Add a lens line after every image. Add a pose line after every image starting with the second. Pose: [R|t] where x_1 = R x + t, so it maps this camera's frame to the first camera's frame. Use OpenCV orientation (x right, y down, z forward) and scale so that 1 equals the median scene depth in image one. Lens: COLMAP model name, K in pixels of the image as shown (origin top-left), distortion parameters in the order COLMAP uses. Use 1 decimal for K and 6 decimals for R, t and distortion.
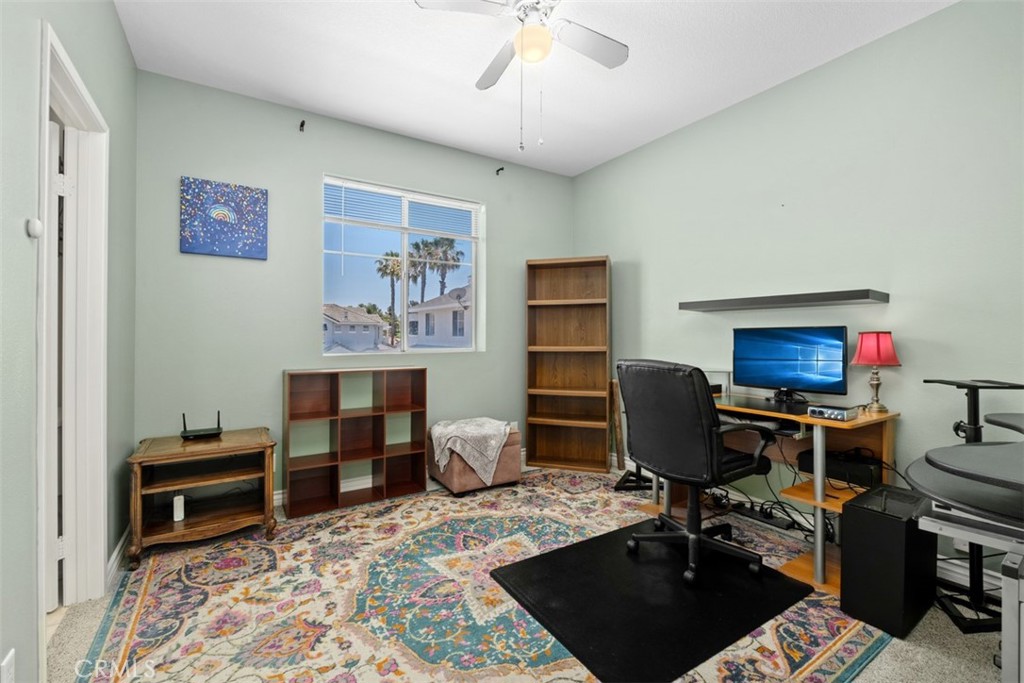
lens RADIAL K [[439.0, 0, 511.2], [0, 439.0, 337.1], [0, 0, 1]] dist [0.002307, -0.005545]
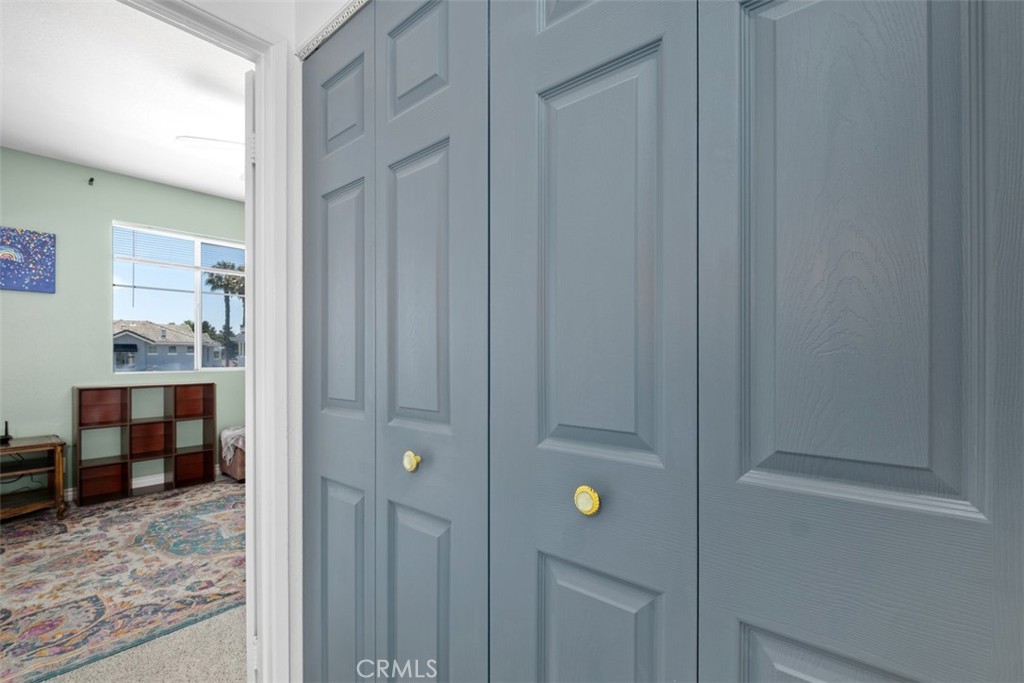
lens RADIAL K [[454.8, 0, 510.2], [0, 454.8, 357.6], [0, 0, 1]] dist [-0.001895, -0.000257]
pose [[0.959620, -0.006484, 0.281224, 0.287919], [0.006634, 0.999978, 0.000417, 0.004432], [-0.281220, 0.001466, 0.959642, -0.542310]]
